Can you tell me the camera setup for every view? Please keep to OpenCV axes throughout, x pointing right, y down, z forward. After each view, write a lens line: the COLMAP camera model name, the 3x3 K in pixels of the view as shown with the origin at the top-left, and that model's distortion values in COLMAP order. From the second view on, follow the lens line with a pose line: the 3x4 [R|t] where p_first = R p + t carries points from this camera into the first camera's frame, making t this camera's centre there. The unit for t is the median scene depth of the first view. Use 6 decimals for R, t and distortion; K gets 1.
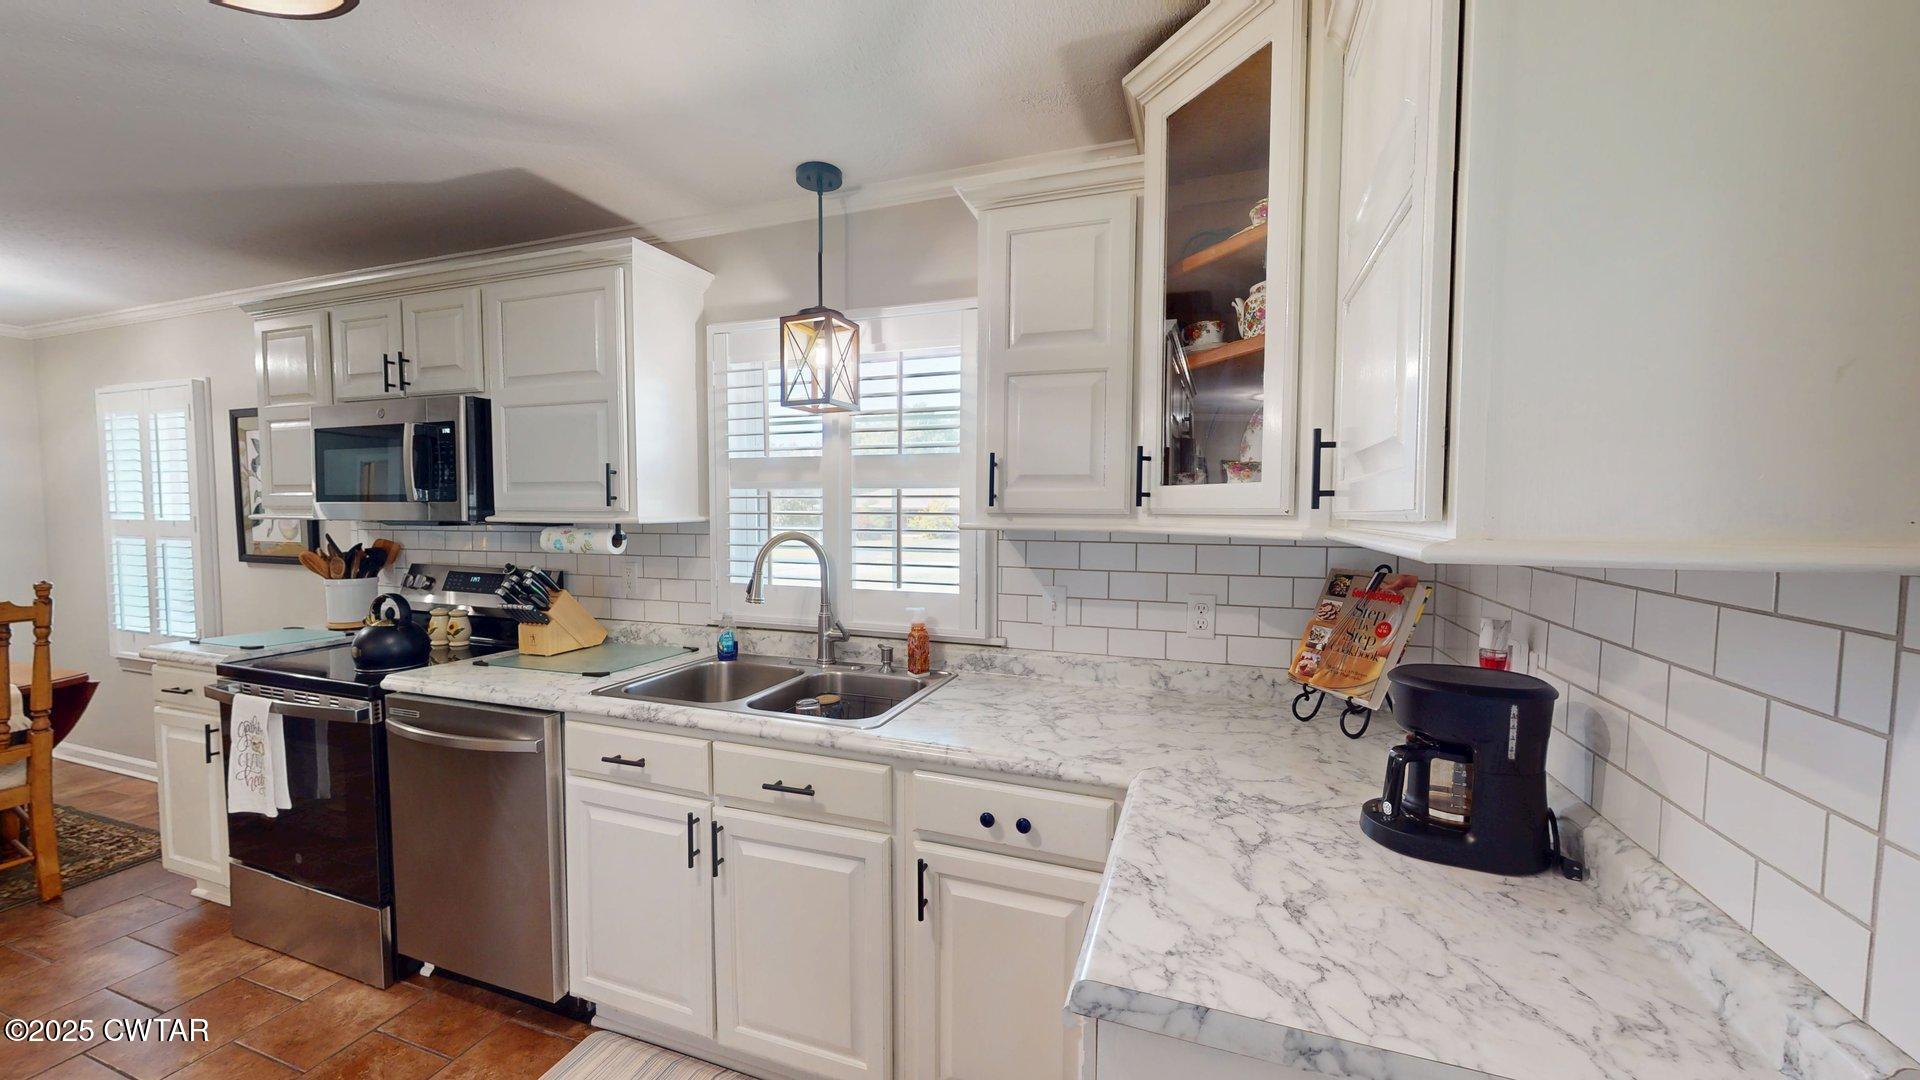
lens RADIAL K [[705.1, 0, 957.3], [0, 705.1, 543.3], [0, 0, 1]] dist [0.000181, 0.000009]
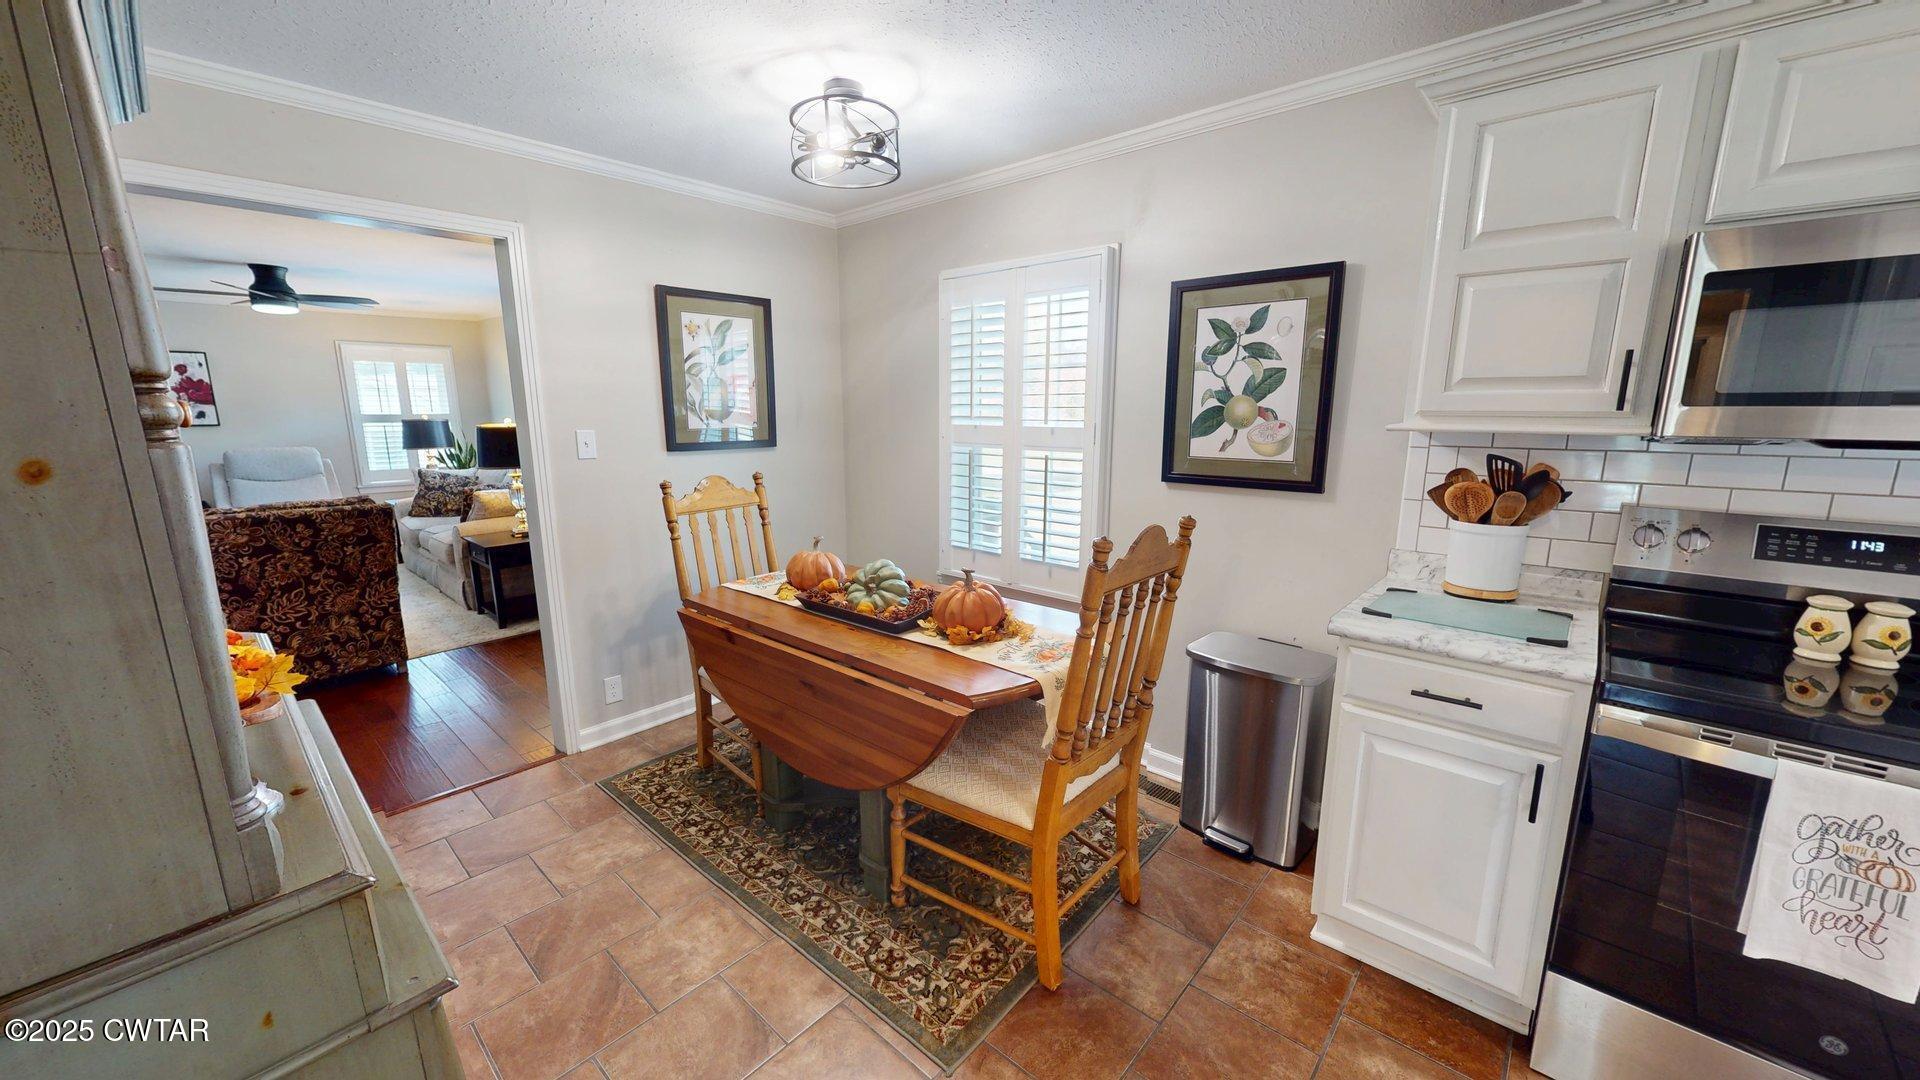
lens RADIAL K [[705.1, 0, 956.9], [0, 705.1, 543.1], [0, 0, 1]] dist [0.000181, 0.000009]
pose [[0.925538, 0.069188, -0.372279, -1.345883], [-0.015666, 0.989320, 0.144917, -0.024050], [0.378330, -0.128294, 0.916737, 0.253599]]
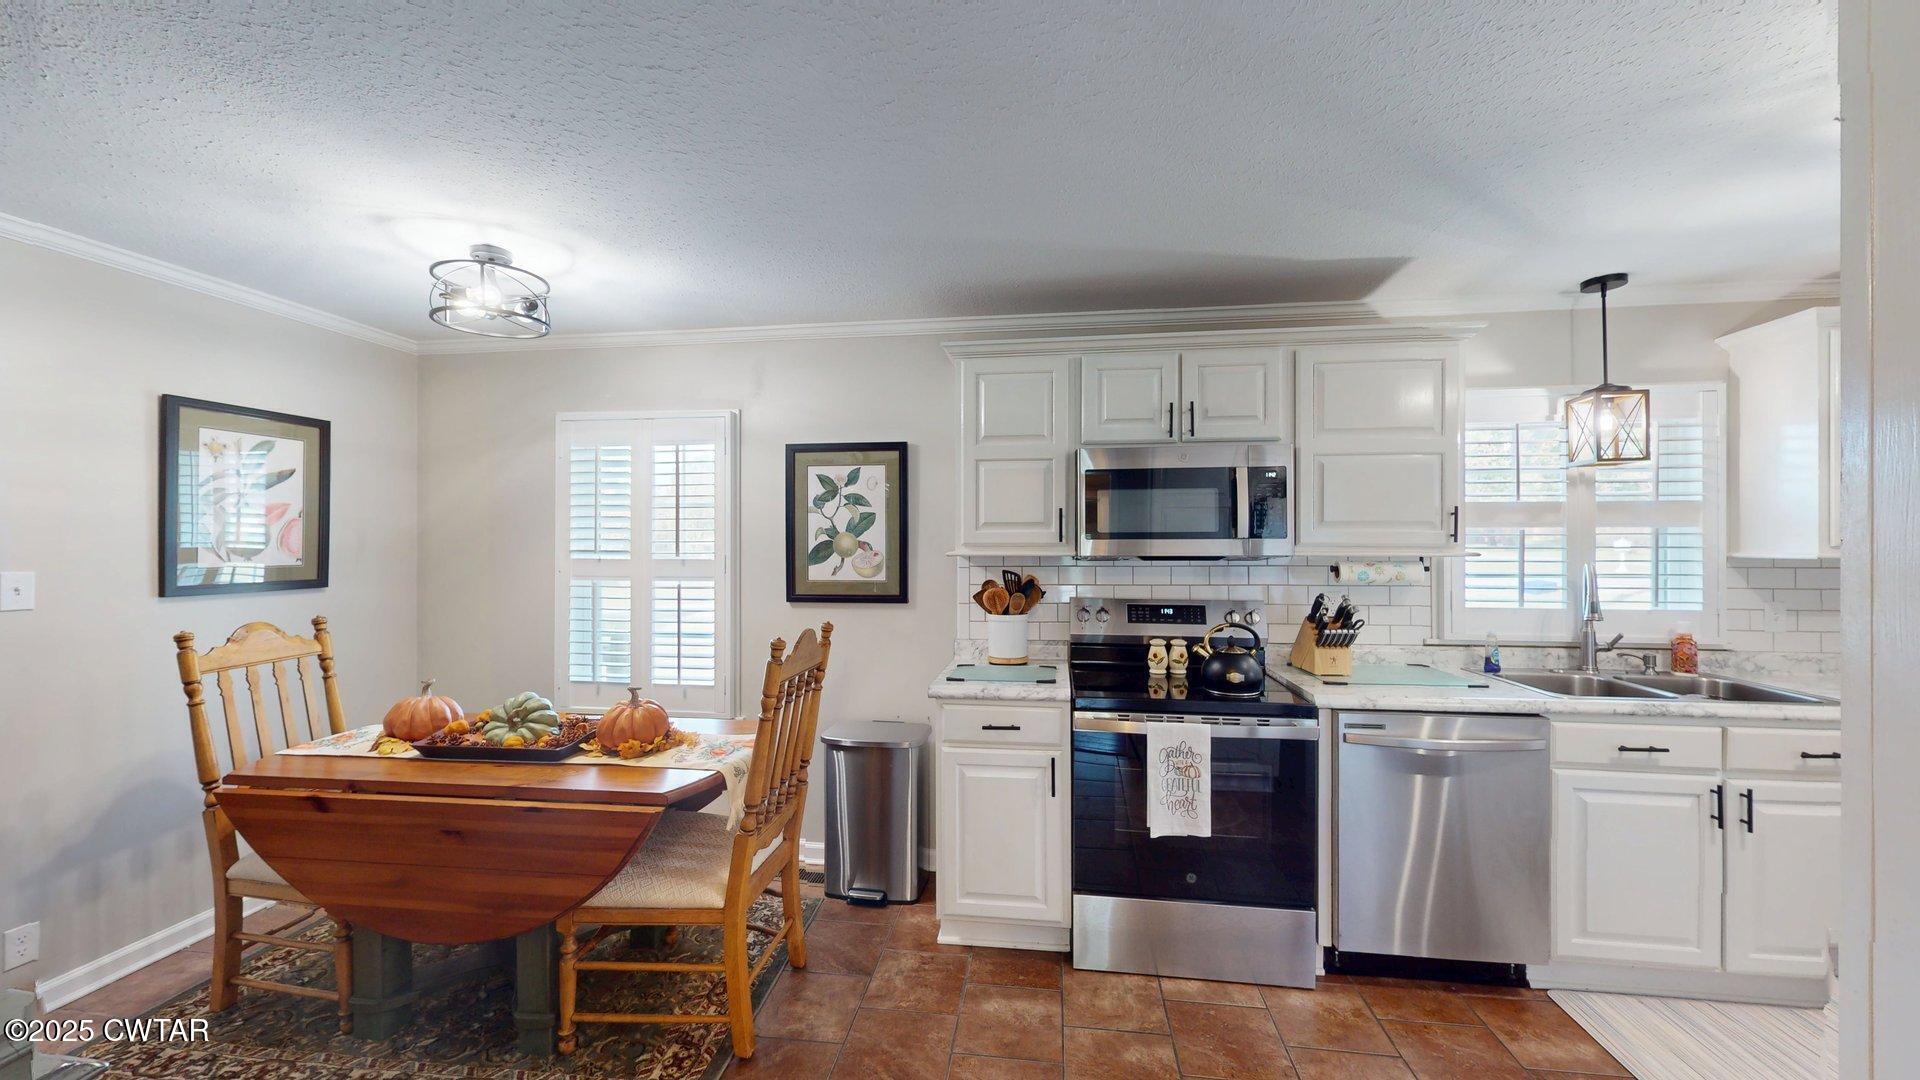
lens RADIAL K [[705.1, 0, 959.5], [0, 705.1, 543.1], [0, 0, 1]] dist [0.000181, 0.000009]
pose [[0.977940, -0.004162, 0.208846, -1.428292], [0.014048, 0.998848, -0.045877, -0.008767], [-0.208415, 0.047799, 0.976872, 0.020321]]
